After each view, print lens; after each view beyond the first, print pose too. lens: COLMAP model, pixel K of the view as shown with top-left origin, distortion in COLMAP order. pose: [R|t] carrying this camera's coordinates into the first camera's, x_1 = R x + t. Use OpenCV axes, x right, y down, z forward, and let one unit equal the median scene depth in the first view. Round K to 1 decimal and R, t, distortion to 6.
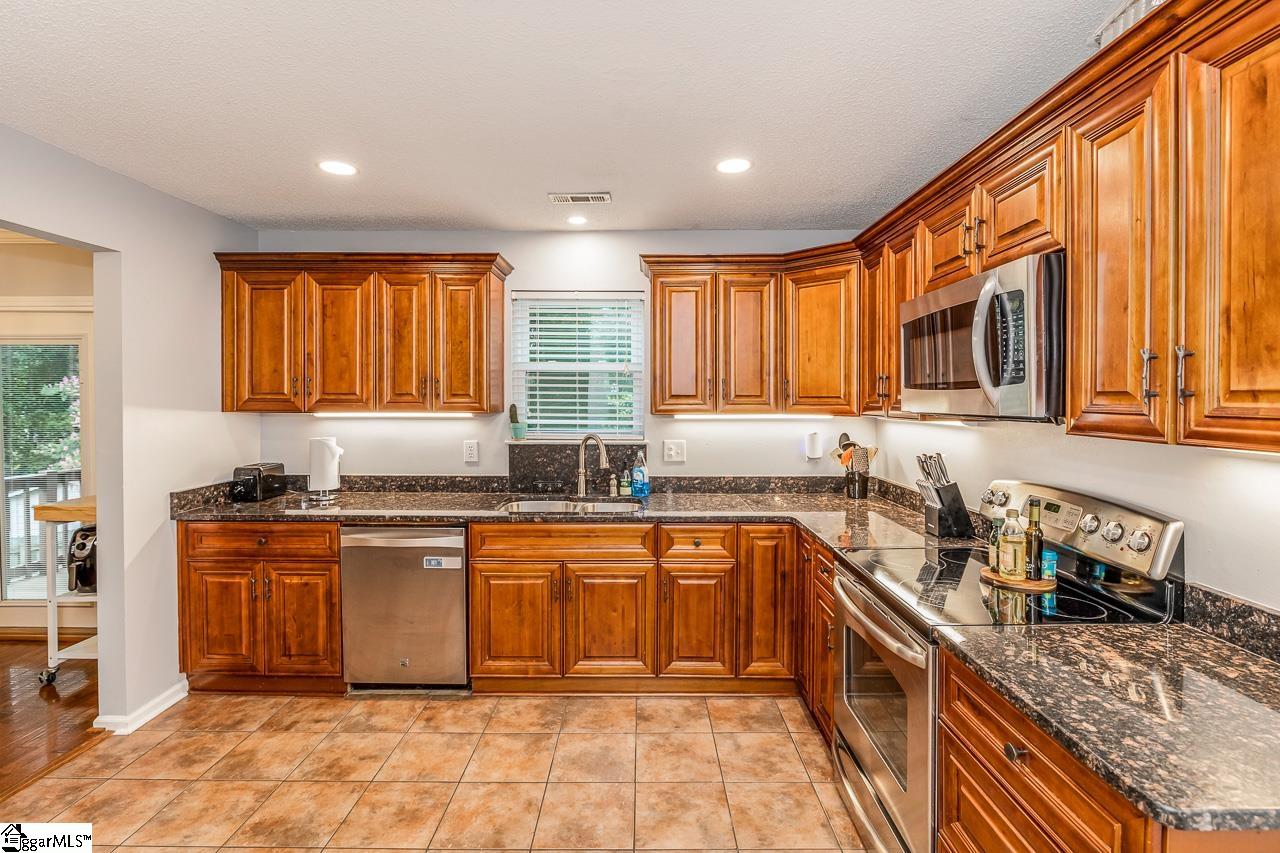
lens RADIAL K [[581.5, 0, 643.7], [0, 581.5, 404.2], [0, 0, 1]] dist [-0.000366, 0.000387]
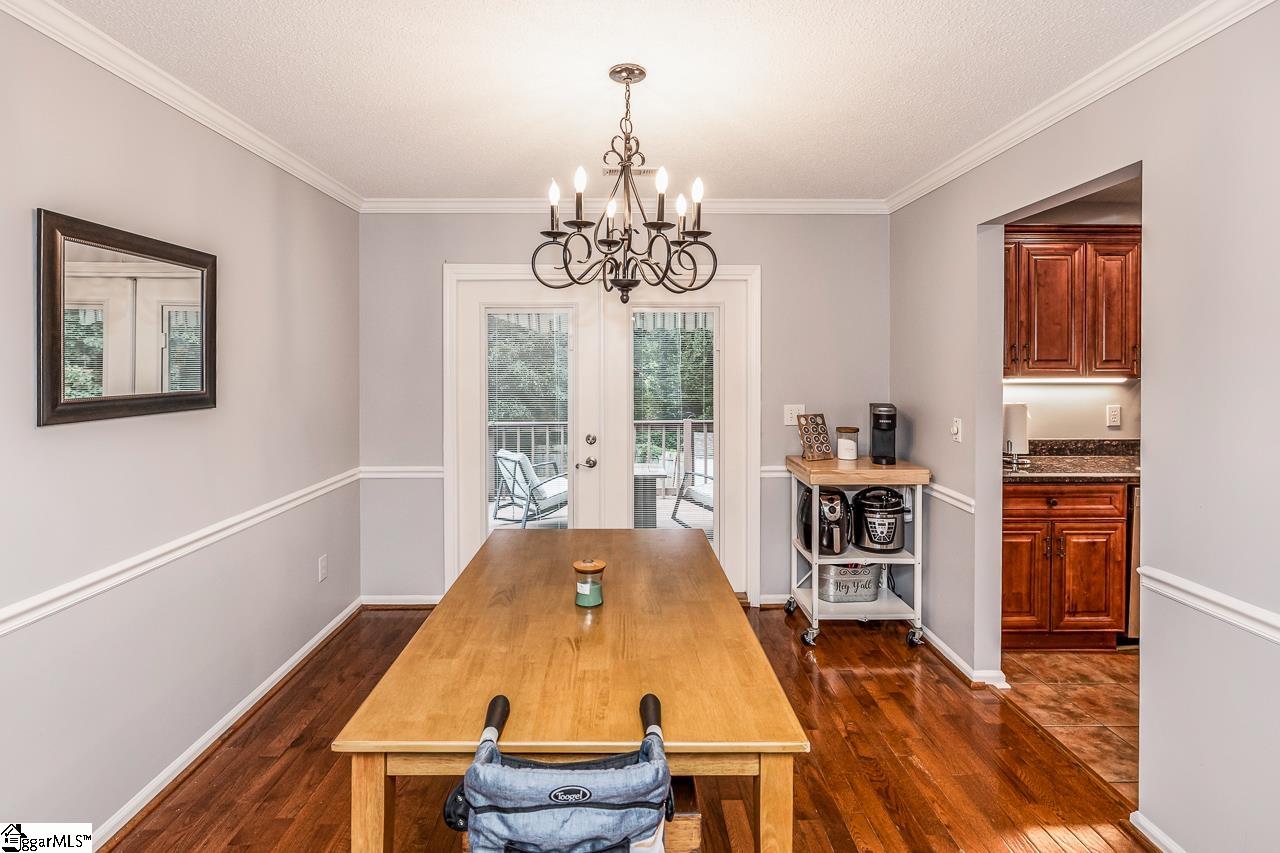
lens RADIAL K [[599.9, 0, 638.4], [0, 599.9, 365.6], [0, 0, 1]] dist [-0.000958, -0.000135]
pose [[0.999602, -0.002416, 0.028111, -1.371585], [0.002682, 0.999952, -0.009428, -0.000441], [-0.028087, 0.009499, 0.999560, -0.051482]]
